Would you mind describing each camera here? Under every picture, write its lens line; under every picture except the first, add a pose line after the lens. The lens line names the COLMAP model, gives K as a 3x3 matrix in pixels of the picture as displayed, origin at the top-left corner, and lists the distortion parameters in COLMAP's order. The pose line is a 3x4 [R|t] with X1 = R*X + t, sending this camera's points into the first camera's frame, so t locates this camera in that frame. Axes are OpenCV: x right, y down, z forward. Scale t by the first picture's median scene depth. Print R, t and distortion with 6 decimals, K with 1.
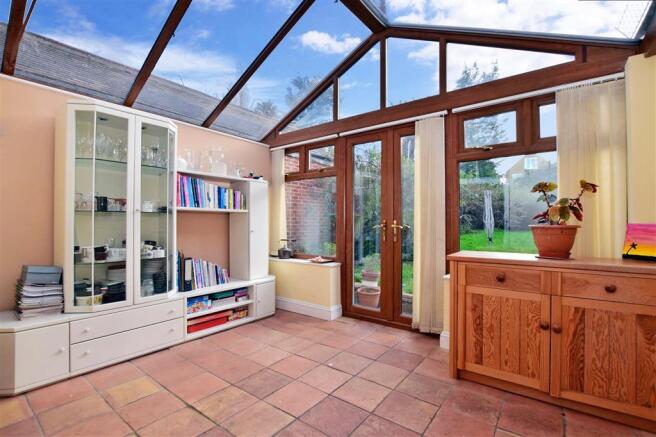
lens RADIAL K [[296.8, 0, 326.6], [0, 296.8, 221.4], [0, 0, 1]] dist [-0.024270, -0.000463]
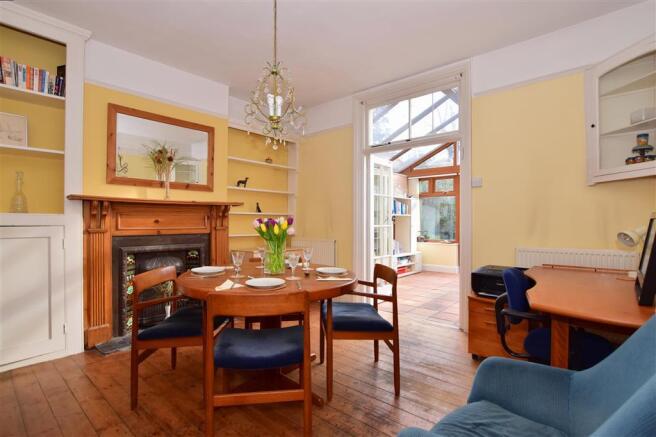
lens RADIAL K [[331.6, 0, 329.1], [0, 331.6, 219.6], [0, 0, 1]] dist [-0.001498, -0.000237]
pose [[0.998252, -0.001782, -0.059074, -0.746428], [0.001692, 0.999997, -0.001571, -0.006159], [0.059077, 0.001469, 0.998252, -1.286046]]
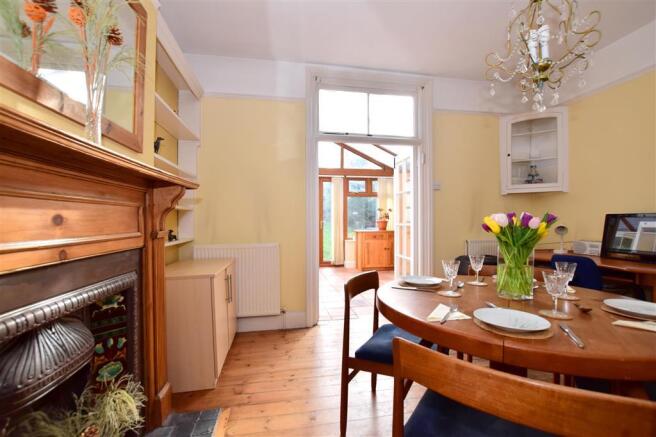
lens RADIAL K [[296.8, 0, 328.6], [0, 296.8, 219.6], [0, 0, 1]] dist [-0.024270, -0.000463]
pose [[0.667927, -0.000810, 0.744227, -1.477594], [-0.000632, 0.999998, 0.001655, -0.003802], [-0.744227, -0.001576, 0.667925, -0.562216]]
